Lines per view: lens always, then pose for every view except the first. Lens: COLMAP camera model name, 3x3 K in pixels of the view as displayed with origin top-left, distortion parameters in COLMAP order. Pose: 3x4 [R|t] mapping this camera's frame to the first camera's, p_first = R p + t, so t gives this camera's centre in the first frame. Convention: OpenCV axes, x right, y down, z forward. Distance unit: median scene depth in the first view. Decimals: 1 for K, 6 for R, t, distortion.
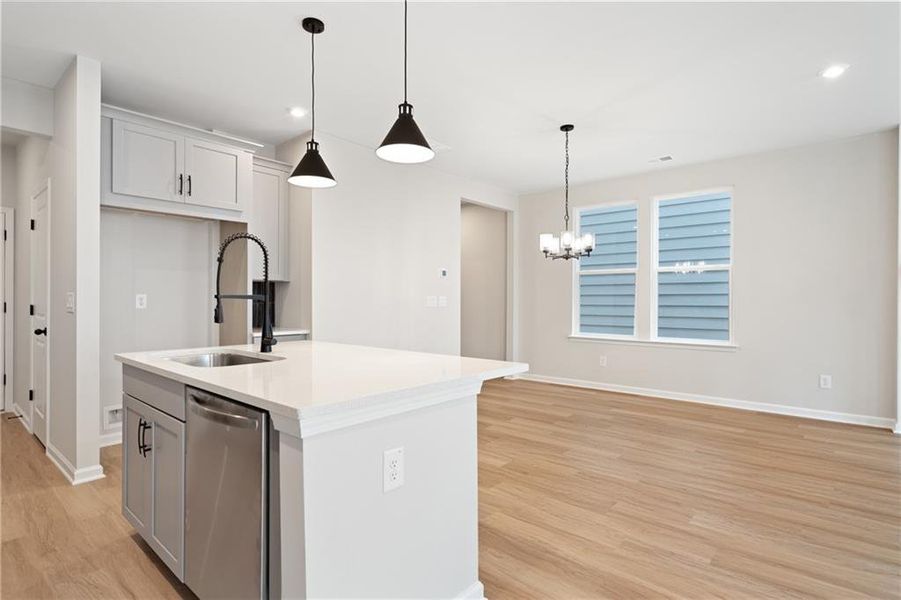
lens RADIAL K [[459.9, 0, 449.4], [0, 459.9, 299.2], [0, 0, 1]] dist [0.000844, -0.000157]
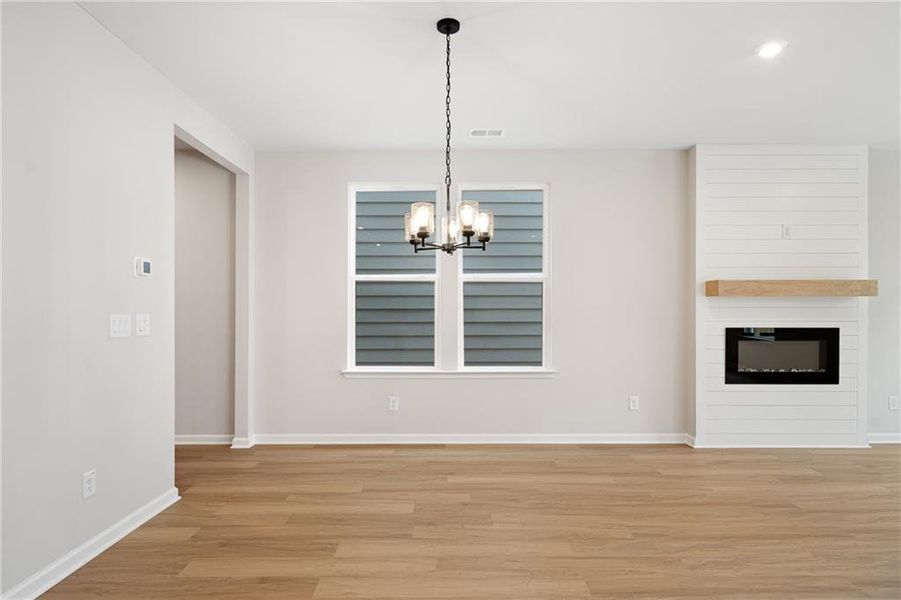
lens RADIAL K [[492.9, 0, 448.3], [0, 492.9, 309.1], [0, 0, 1]] dist [0.001553, 0.001508]
pose [[0.752857, 0.000793, 0.658184, -0.154533], [0.002305, 0.999990, -0.003841, -0.012581], [-0.658180, 0.004408, 0.752848, 0.532734]]
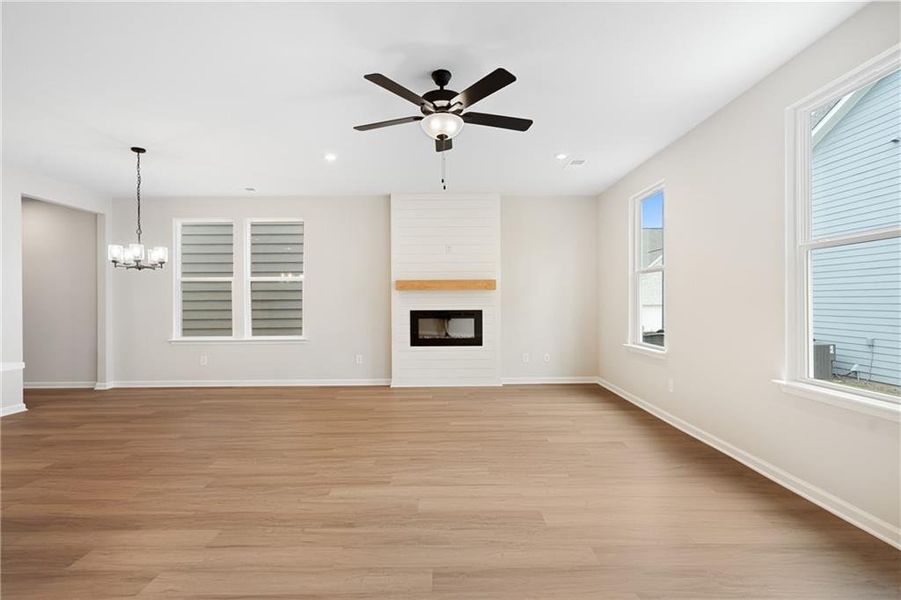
lens RADIAL K [[442.9, 0, 452.3], [0, 442.9, 301.4], [0, 0, 1]] dist [0.002771, 0.000747]
pose [[0.751093, -0.006437, 0.660165, 0.116691], [0.008431, 0.999964, 0.000158, -0.004226], [-0.660143, 0.005447, 0.751121, -0.288836]]
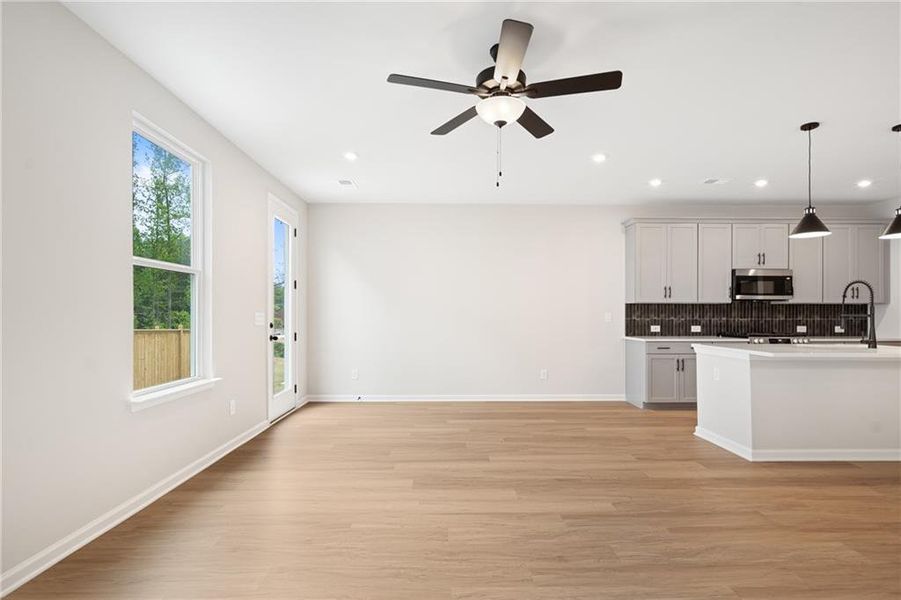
lens RADIAL K [[427.1, 0, 452.3], [0, 427.1, 315.9], [0, 0, 1]] dist [0.002204, 0.000456]
pose [[-0.746466, -0.002370, -0.665420, 1.035021], [-0.002978, 0.999996, -0.000220, 0.001064], [0.665417, 0.001817, -0.746469, 0.667424]]
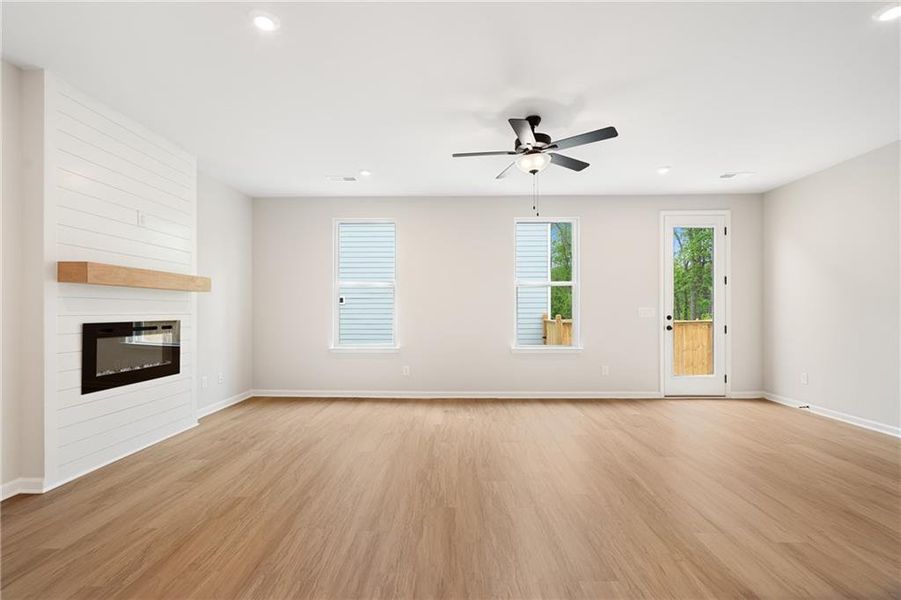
lens RADIAL K [[410.8, 0, 450.2], [0, 410.8, 311.8], [0, 0, 1]] dist [-0.002421, -0.000249]
pose [[-0.636841, -0.003033, 0.770989, 0.062910], [0.000078, 0.999992, 0.003999, 0.002617], [-0.770995, 0.002607, -0.636835, 0.906493]]
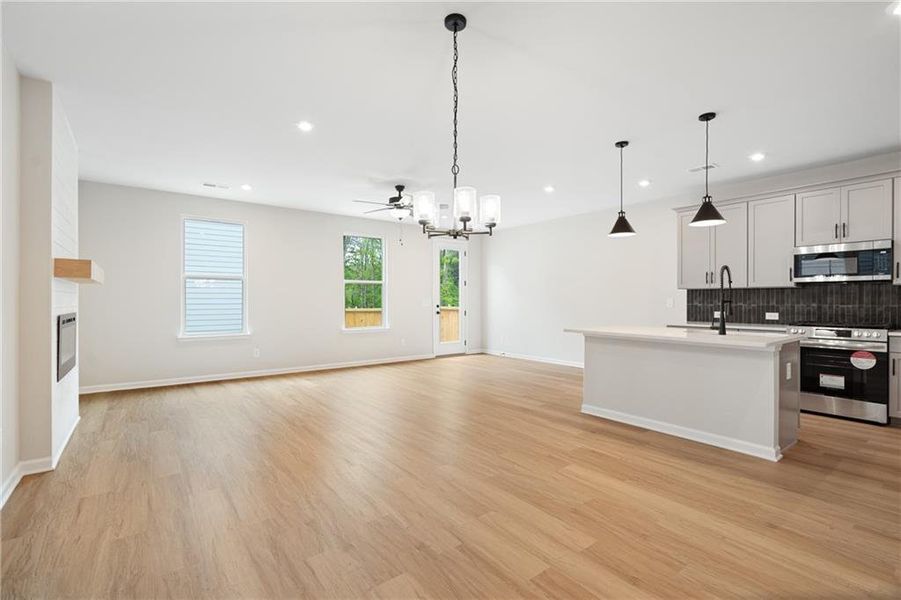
lens RADIAL K [[405.7, 0, 450.5], [0, 405.7, 300.0], [0, 0, 1]] dist [0.000001, -0.000109]
pose [[-0.978881, -0.002155, 0.204419, 0.151089], [-0.002124, 0.999998, 0.000373, -0.004777], [-0.204419, -0.000069, -0.978884, 1.527925]]
